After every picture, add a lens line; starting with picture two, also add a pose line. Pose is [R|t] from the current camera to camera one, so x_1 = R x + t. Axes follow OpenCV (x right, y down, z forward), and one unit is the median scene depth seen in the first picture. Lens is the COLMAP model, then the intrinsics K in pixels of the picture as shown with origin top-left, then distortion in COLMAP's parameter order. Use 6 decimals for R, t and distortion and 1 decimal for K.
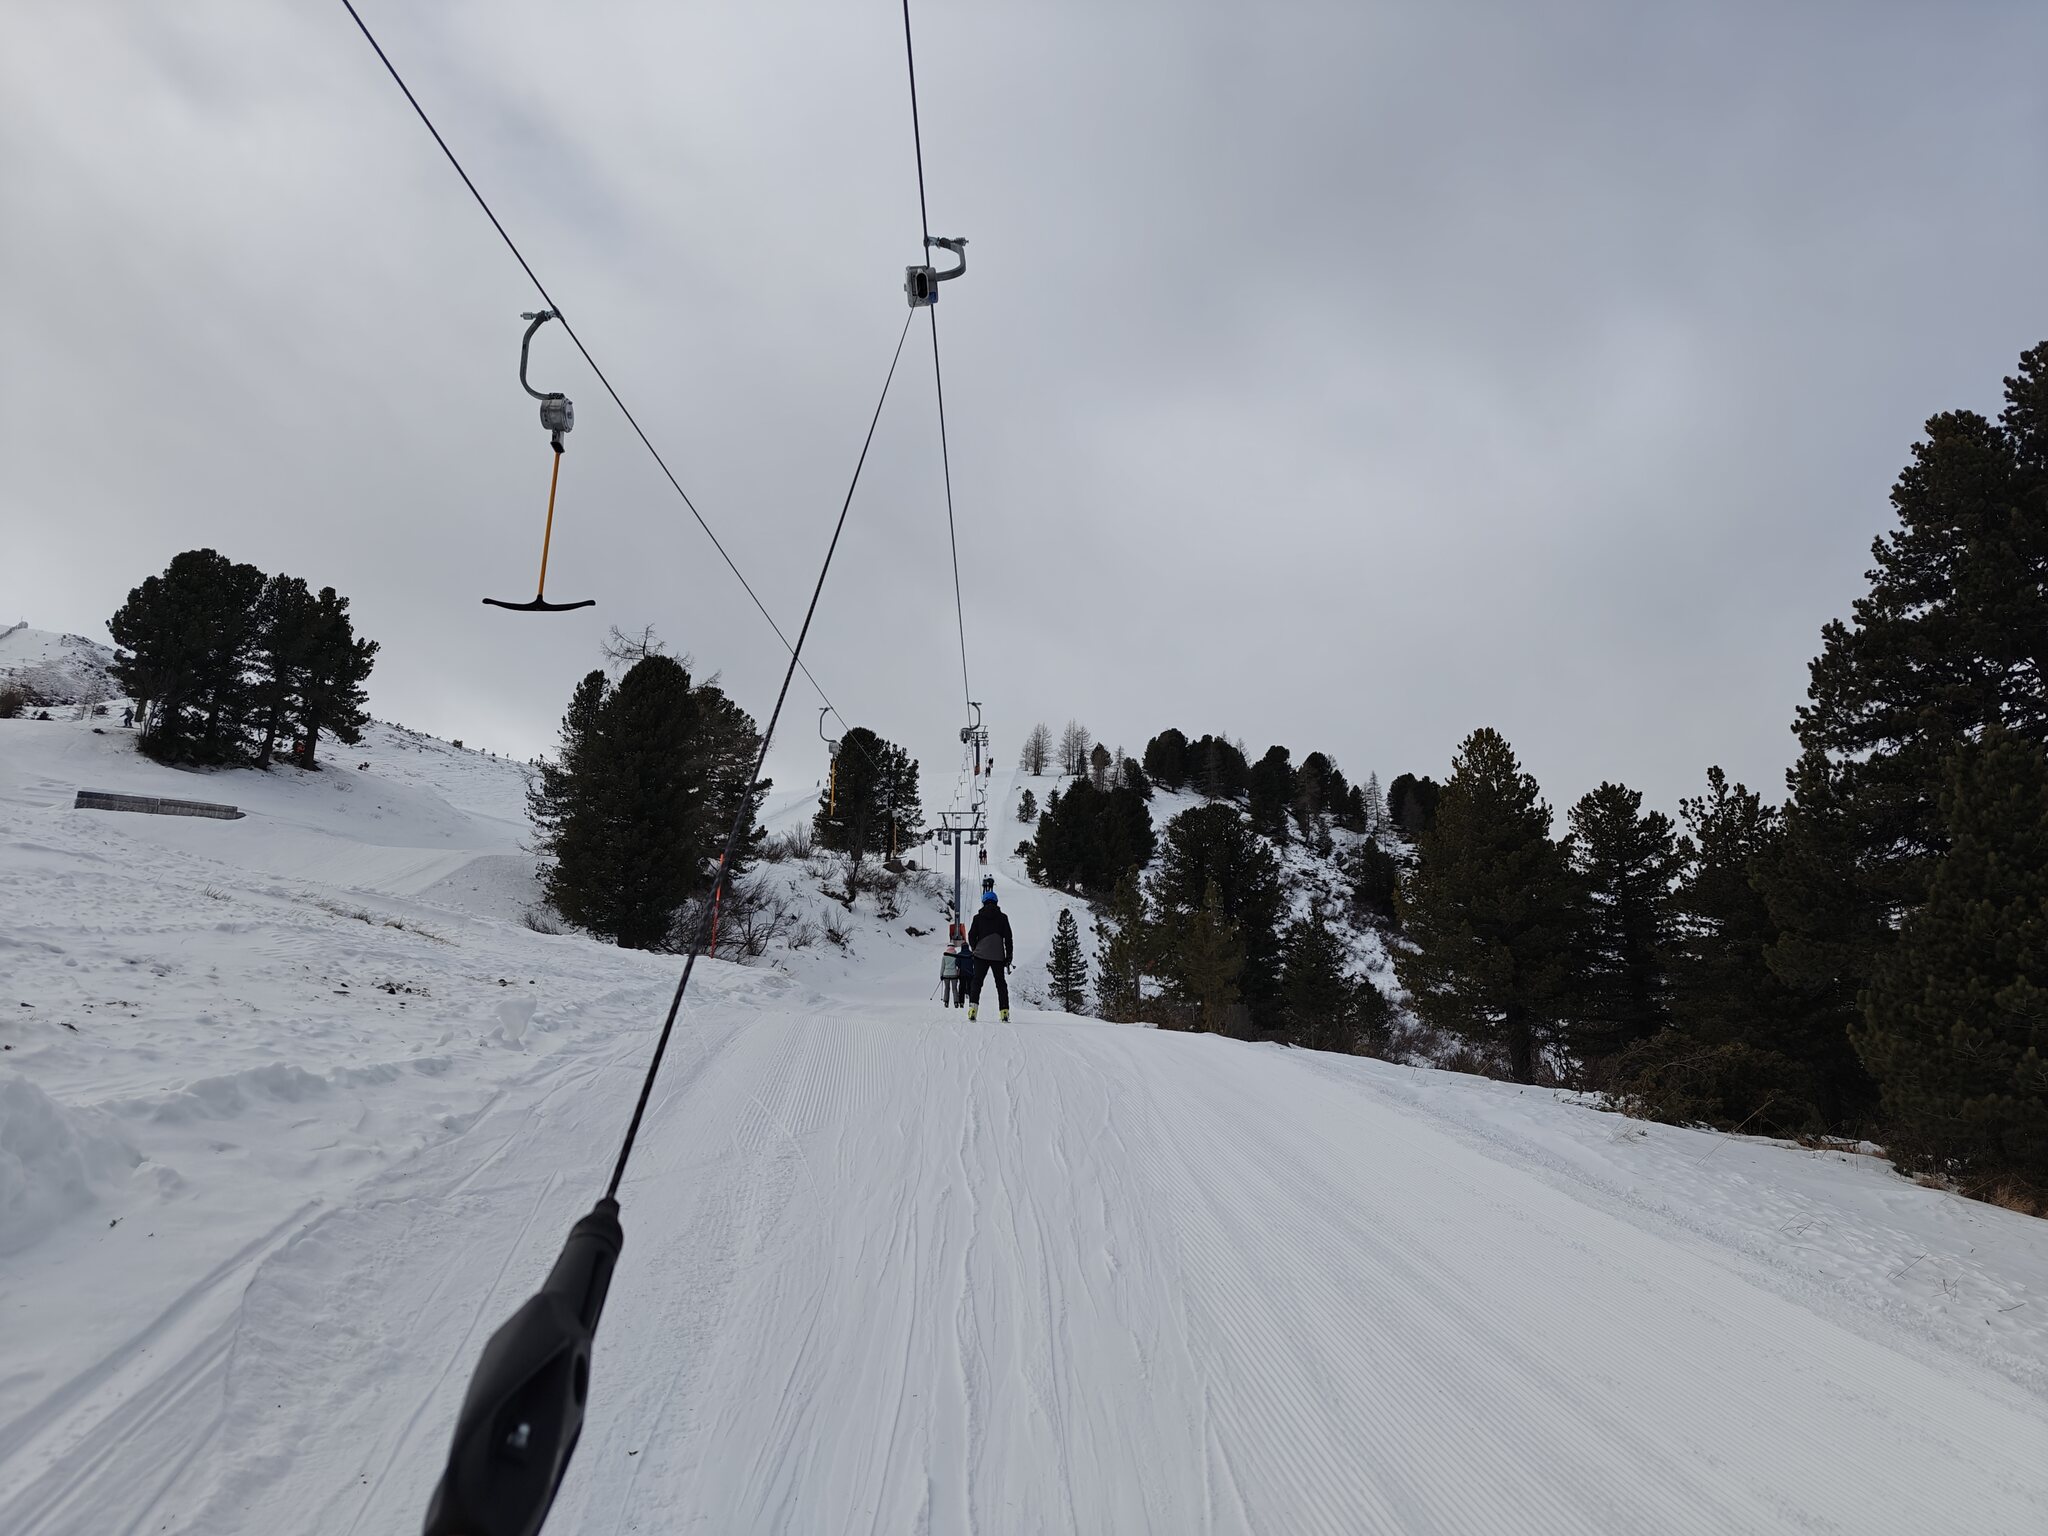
lens RADIAL K [[1363.3, 0, 1033.3], [0, 1363.3, 774.6], [0, 0, 1]] dist [0.019823, -0.001699]
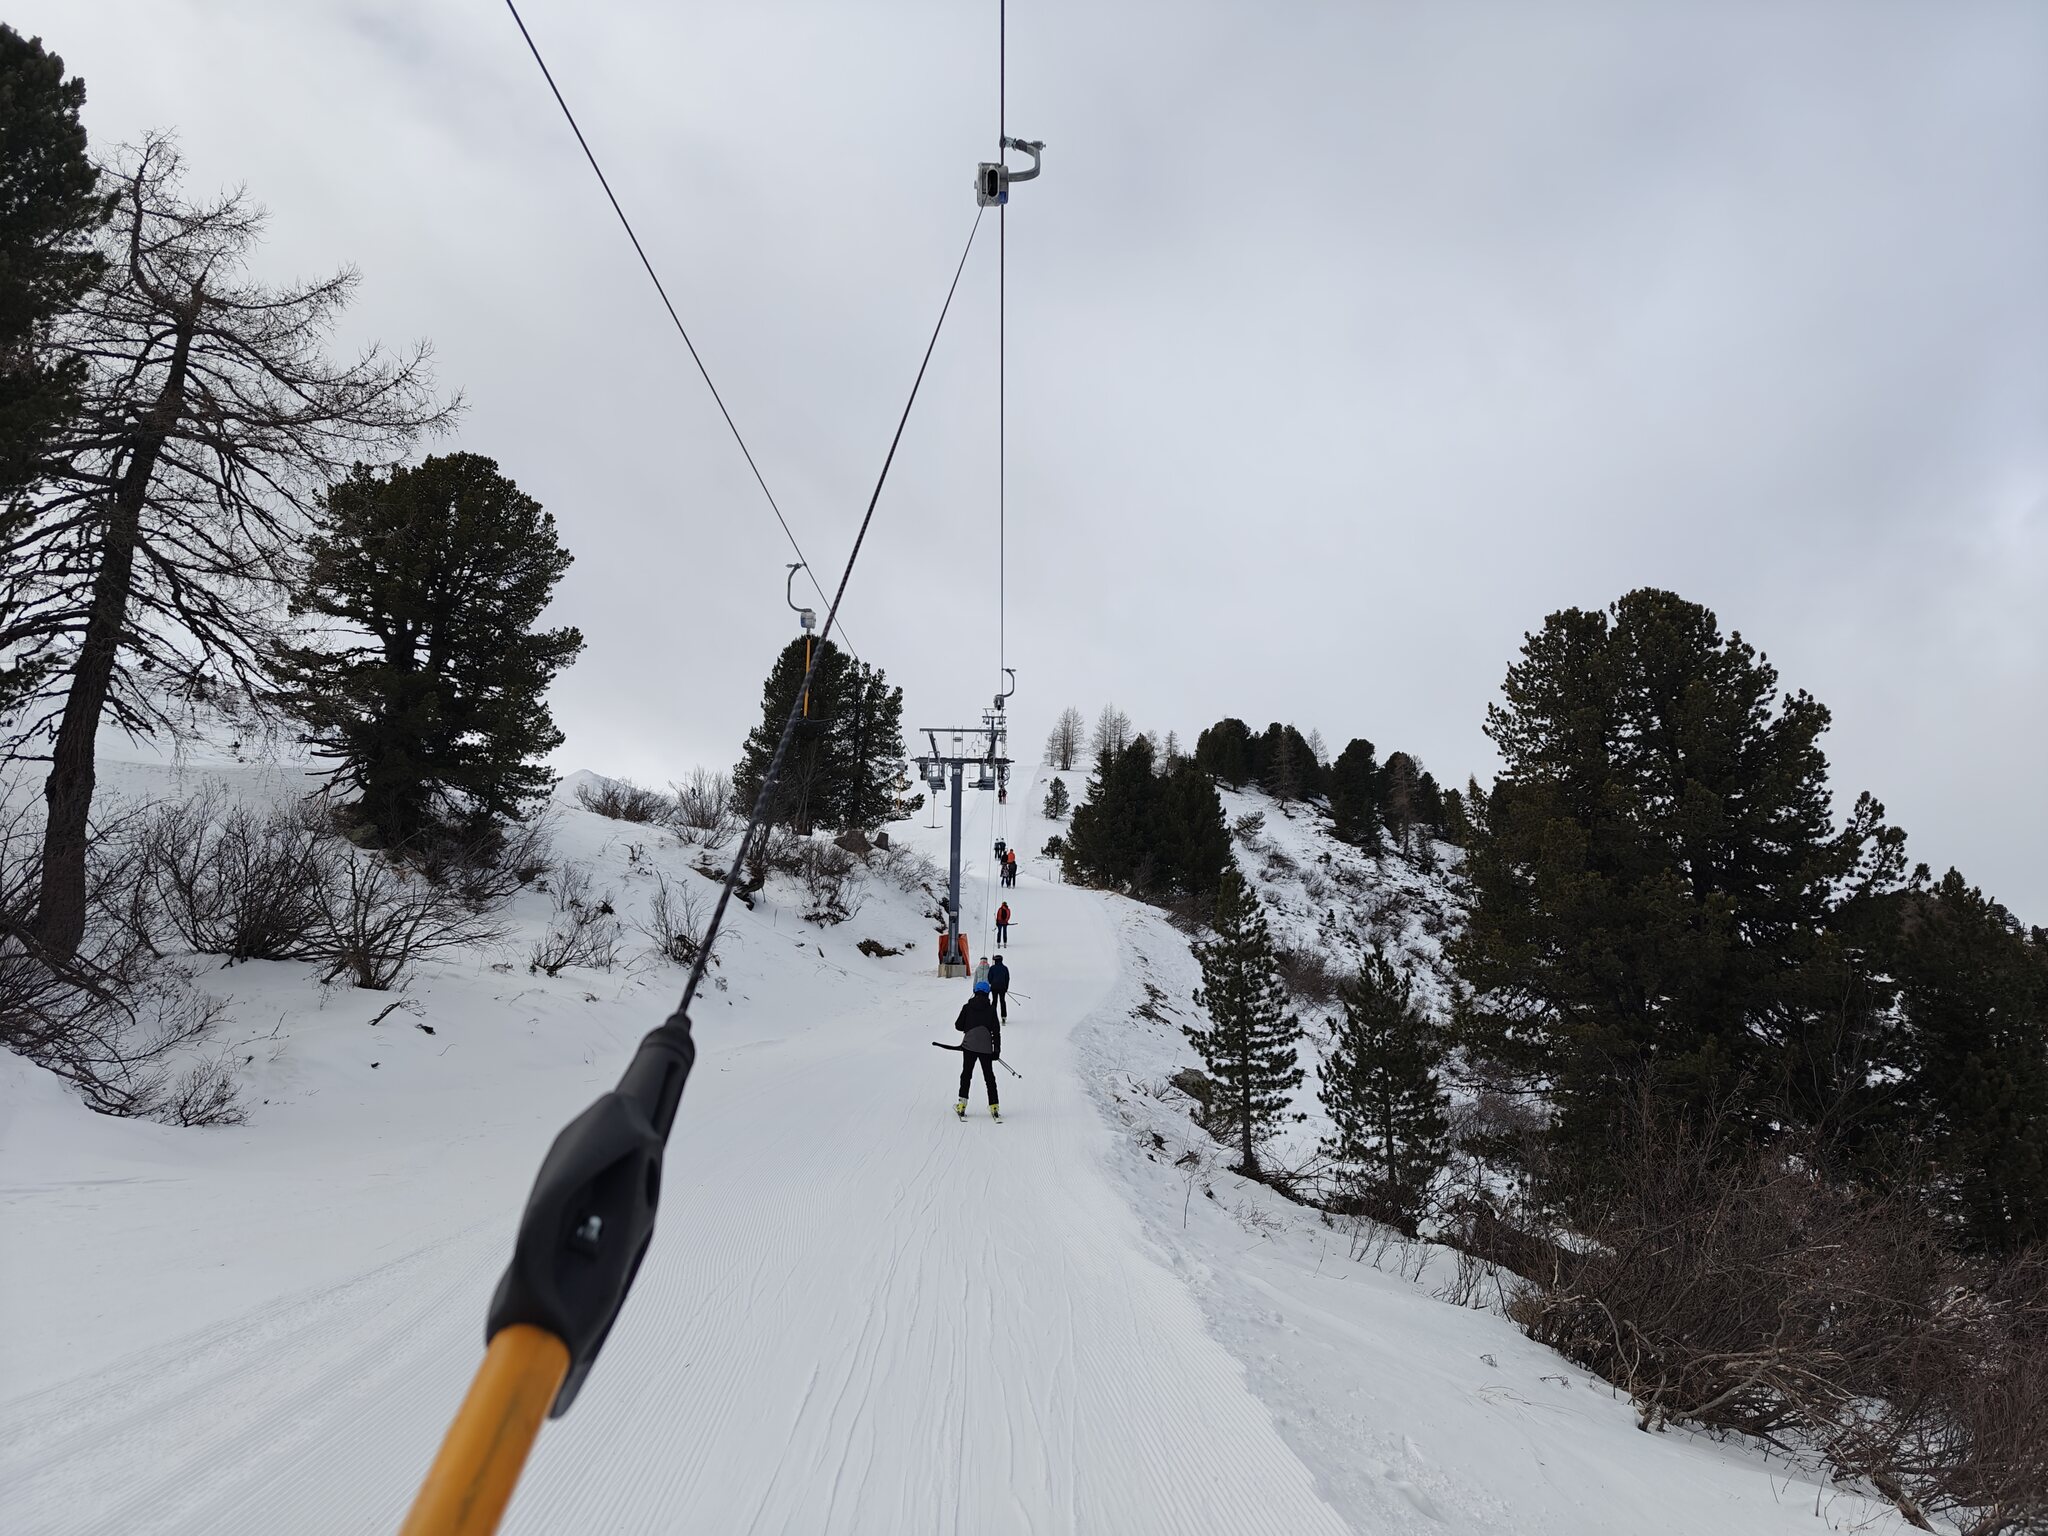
lens RADIAL K [[1363.3, 0, 1028.2], [0, 1363.3, 775.7], [0, 0, 1]] dist [0.019823, -0.001699]
pose [[0.999833, 0.010882, -0.014649, -0.014869], [-0.011243, 0.999630, -0.024757, 0.046407], [0.014374, 0.024918, 0.999586, 0.358167]]
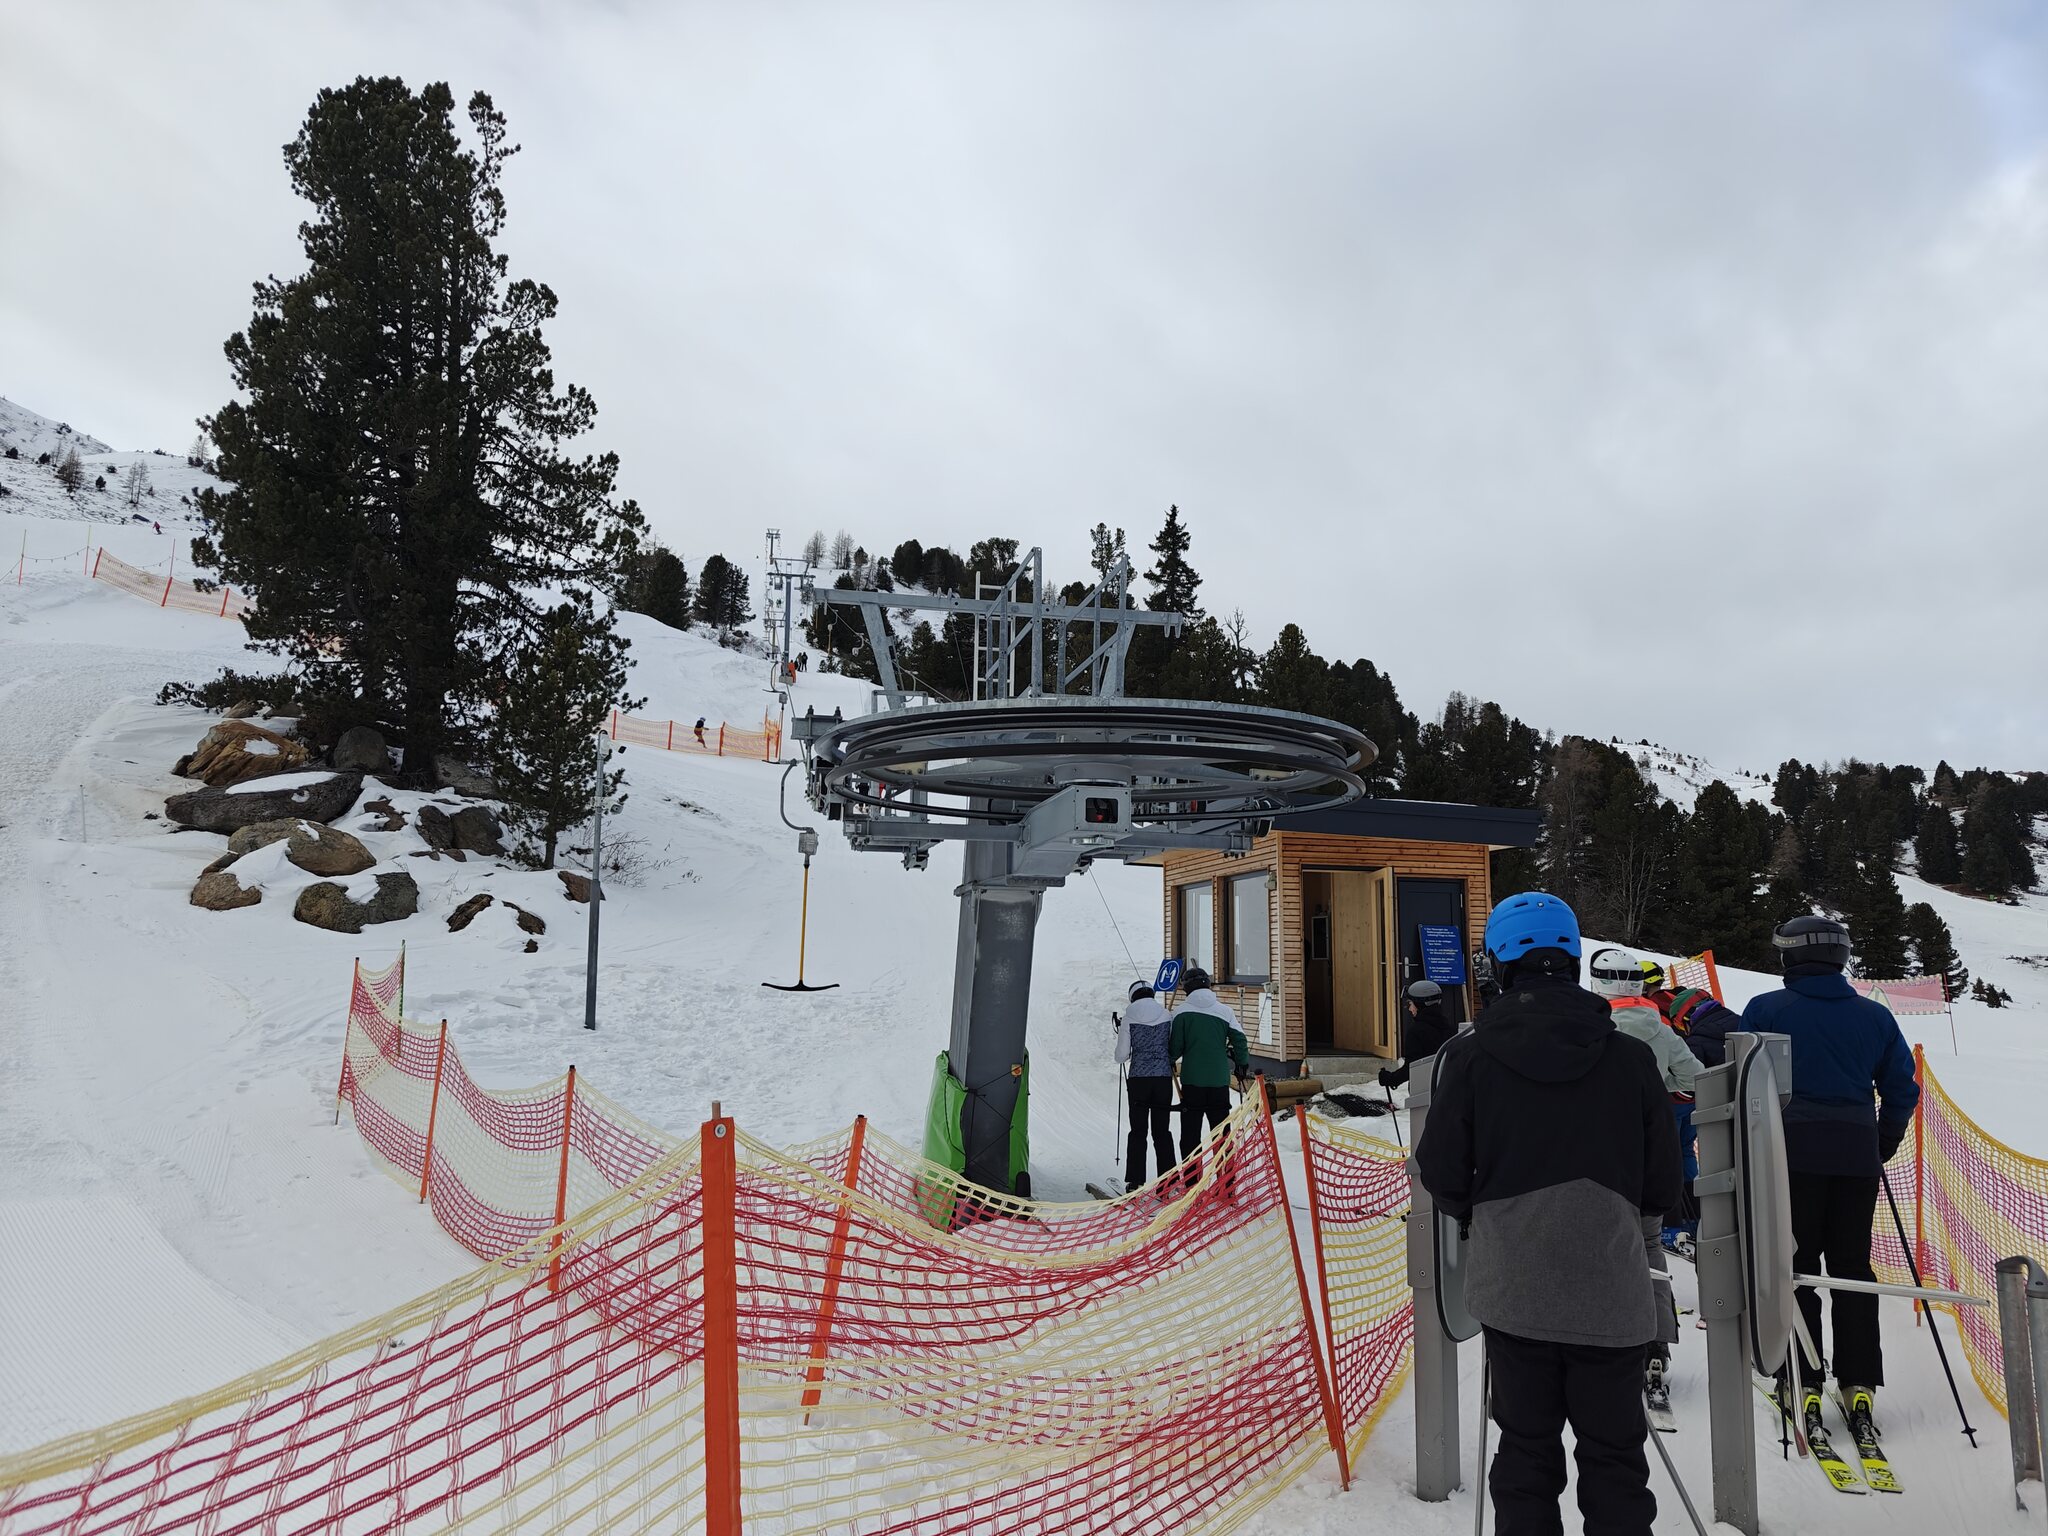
lens RADIAL K [[1363.3, 0, 1024.9], [0, 1363.3, 769.1], [0, 0, 1]] dist [0.019823, -0.001699]
pose [[0.986530, 0.035890, 0.159593, -0.001315], [-0.062365, 0.984467, 0.164121, -0.078127], [-0.151224, -0.171864, 0.973444, -0.878340]]
